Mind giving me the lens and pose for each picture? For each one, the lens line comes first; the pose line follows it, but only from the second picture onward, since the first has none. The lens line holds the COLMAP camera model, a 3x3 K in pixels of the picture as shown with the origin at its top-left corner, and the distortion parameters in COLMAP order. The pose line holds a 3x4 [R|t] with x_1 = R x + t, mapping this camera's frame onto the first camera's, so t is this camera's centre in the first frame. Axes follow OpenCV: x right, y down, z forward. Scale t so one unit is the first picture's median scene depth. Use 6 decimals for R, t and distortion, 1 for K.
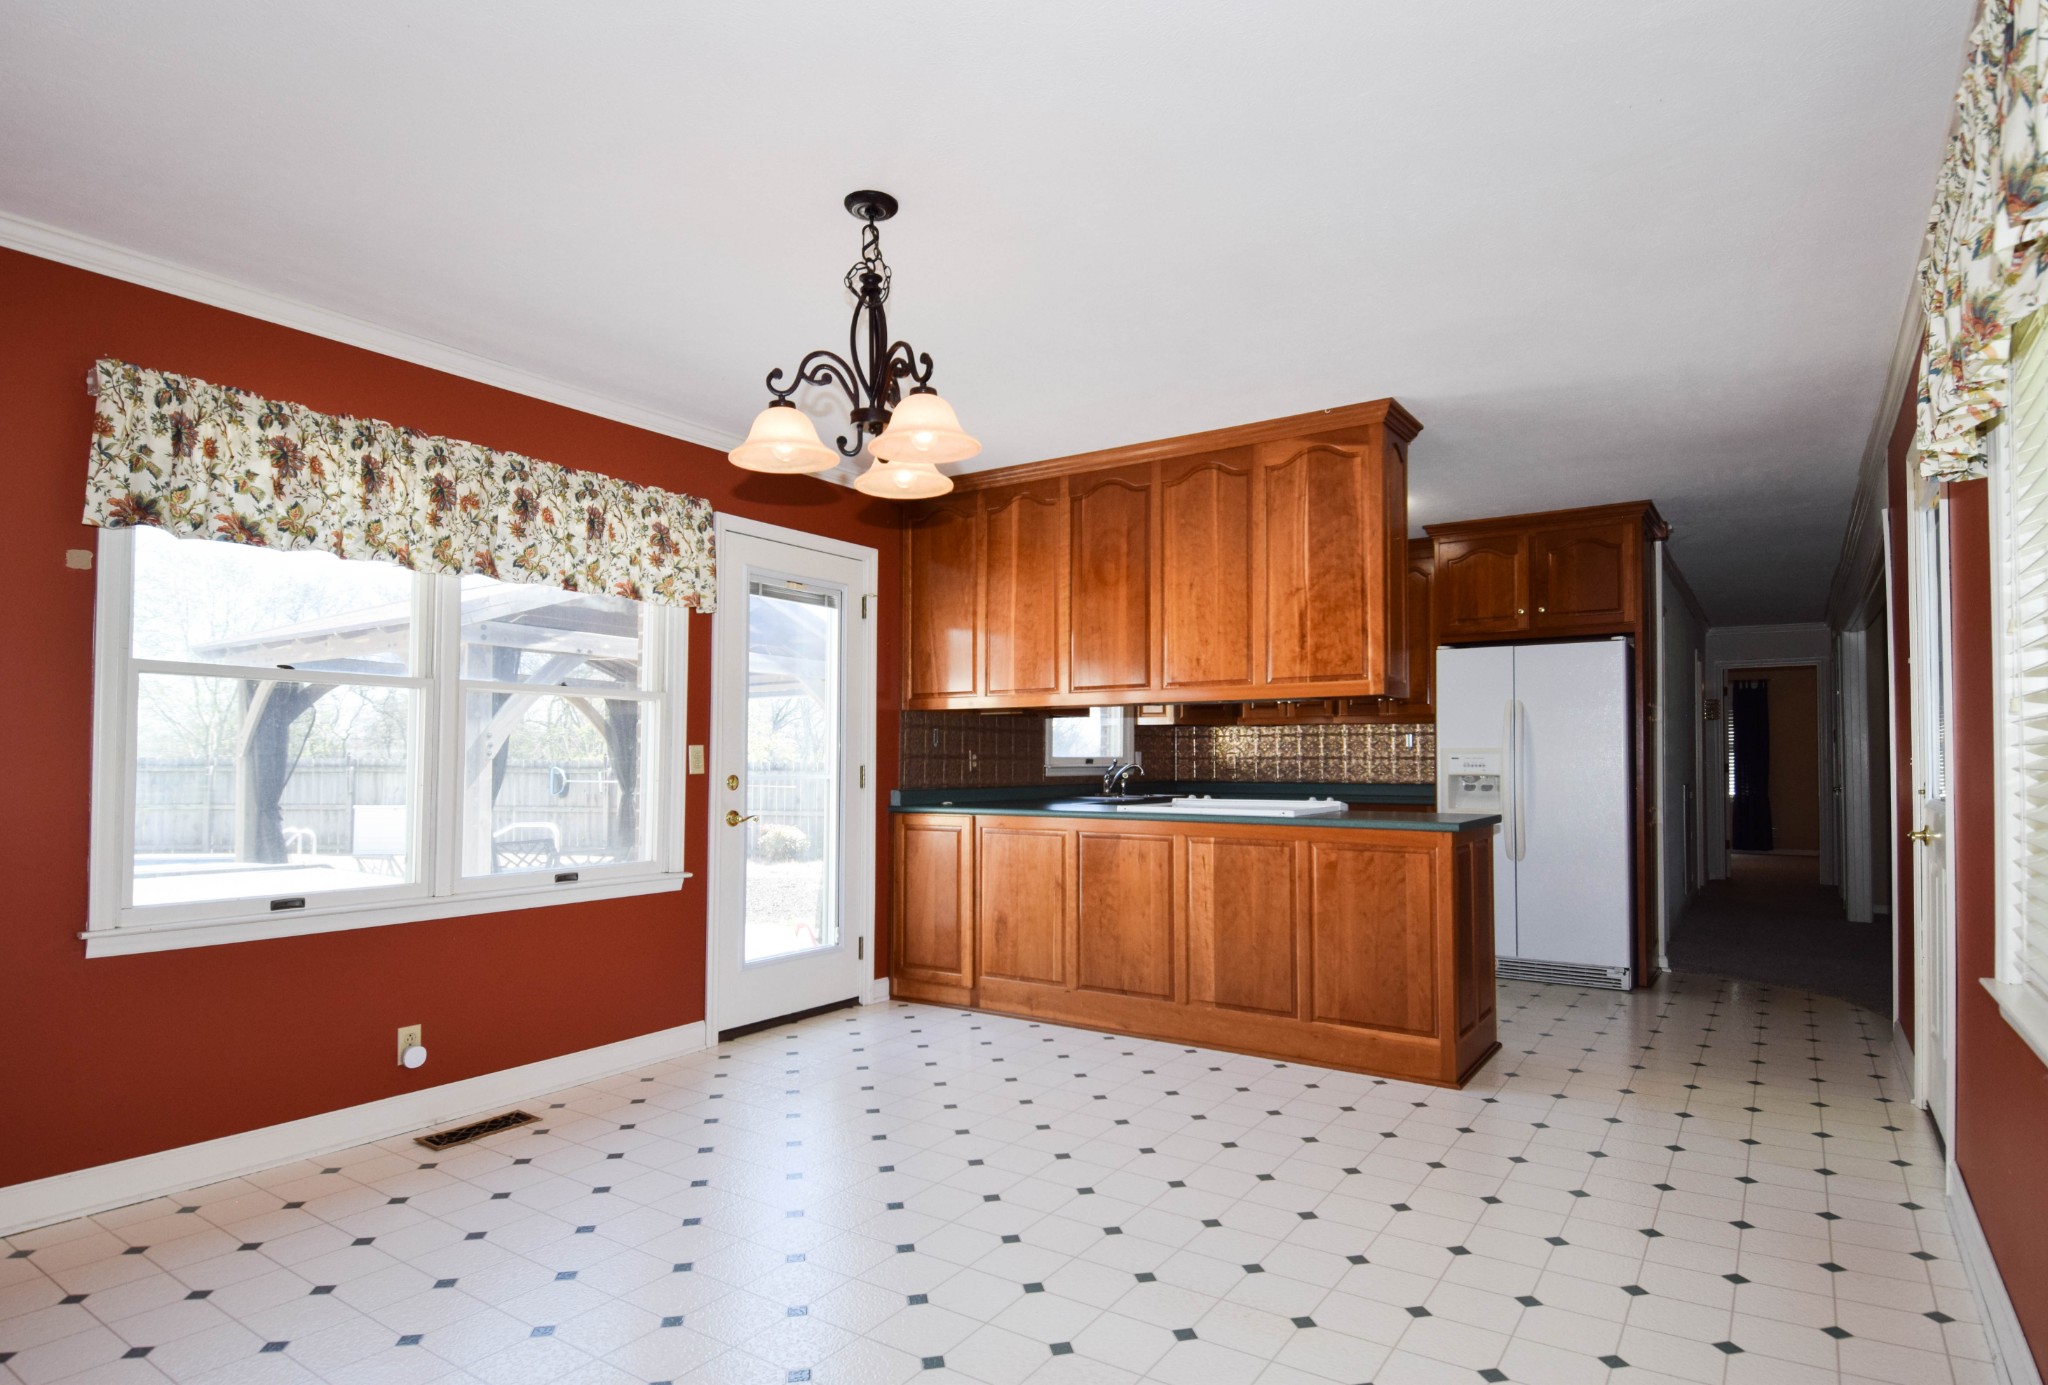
lens RADIAL K [[1069.9, 0, 1024.2], [0, 1069.9, 734.0], [0, 0, 1]] dist [0.041417, -0.073677]
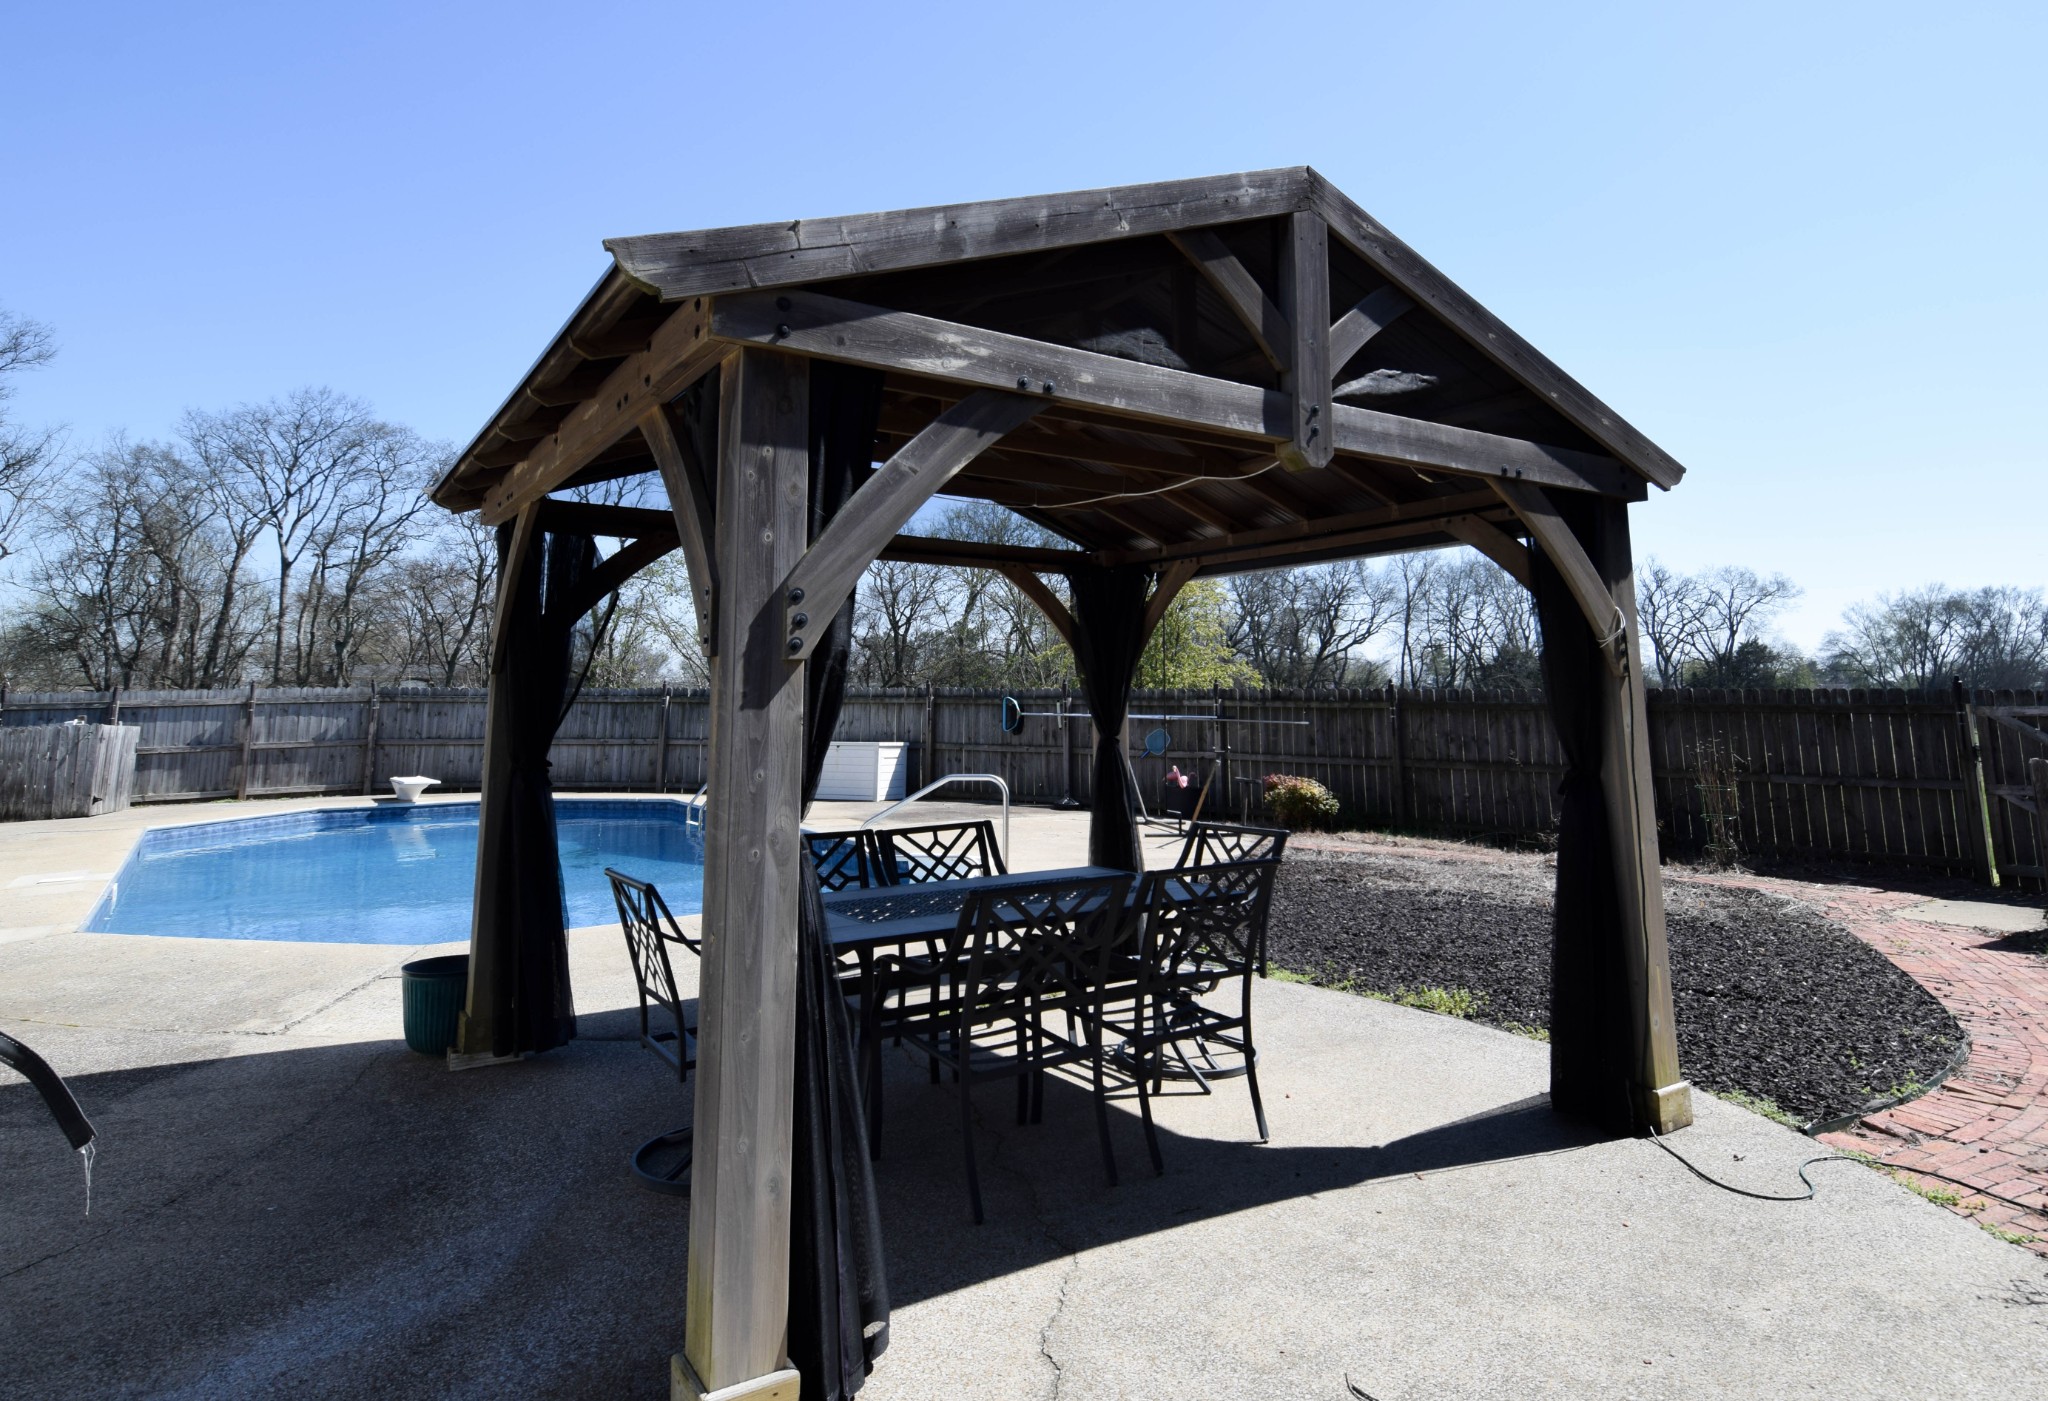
lens RADIAL K [[1197.5, 0, 1024.0], [0, 1197.5, 700.5], [0, 0, 1]] dist [0.000063, -0.000005]
pose [[0.920168, -0.002517, -0.391516, -0.074650], [0.015361, 0.999441, 0.029677, 0.007113], [0.391223, -0.033322, 0.919692, 0.182678]]
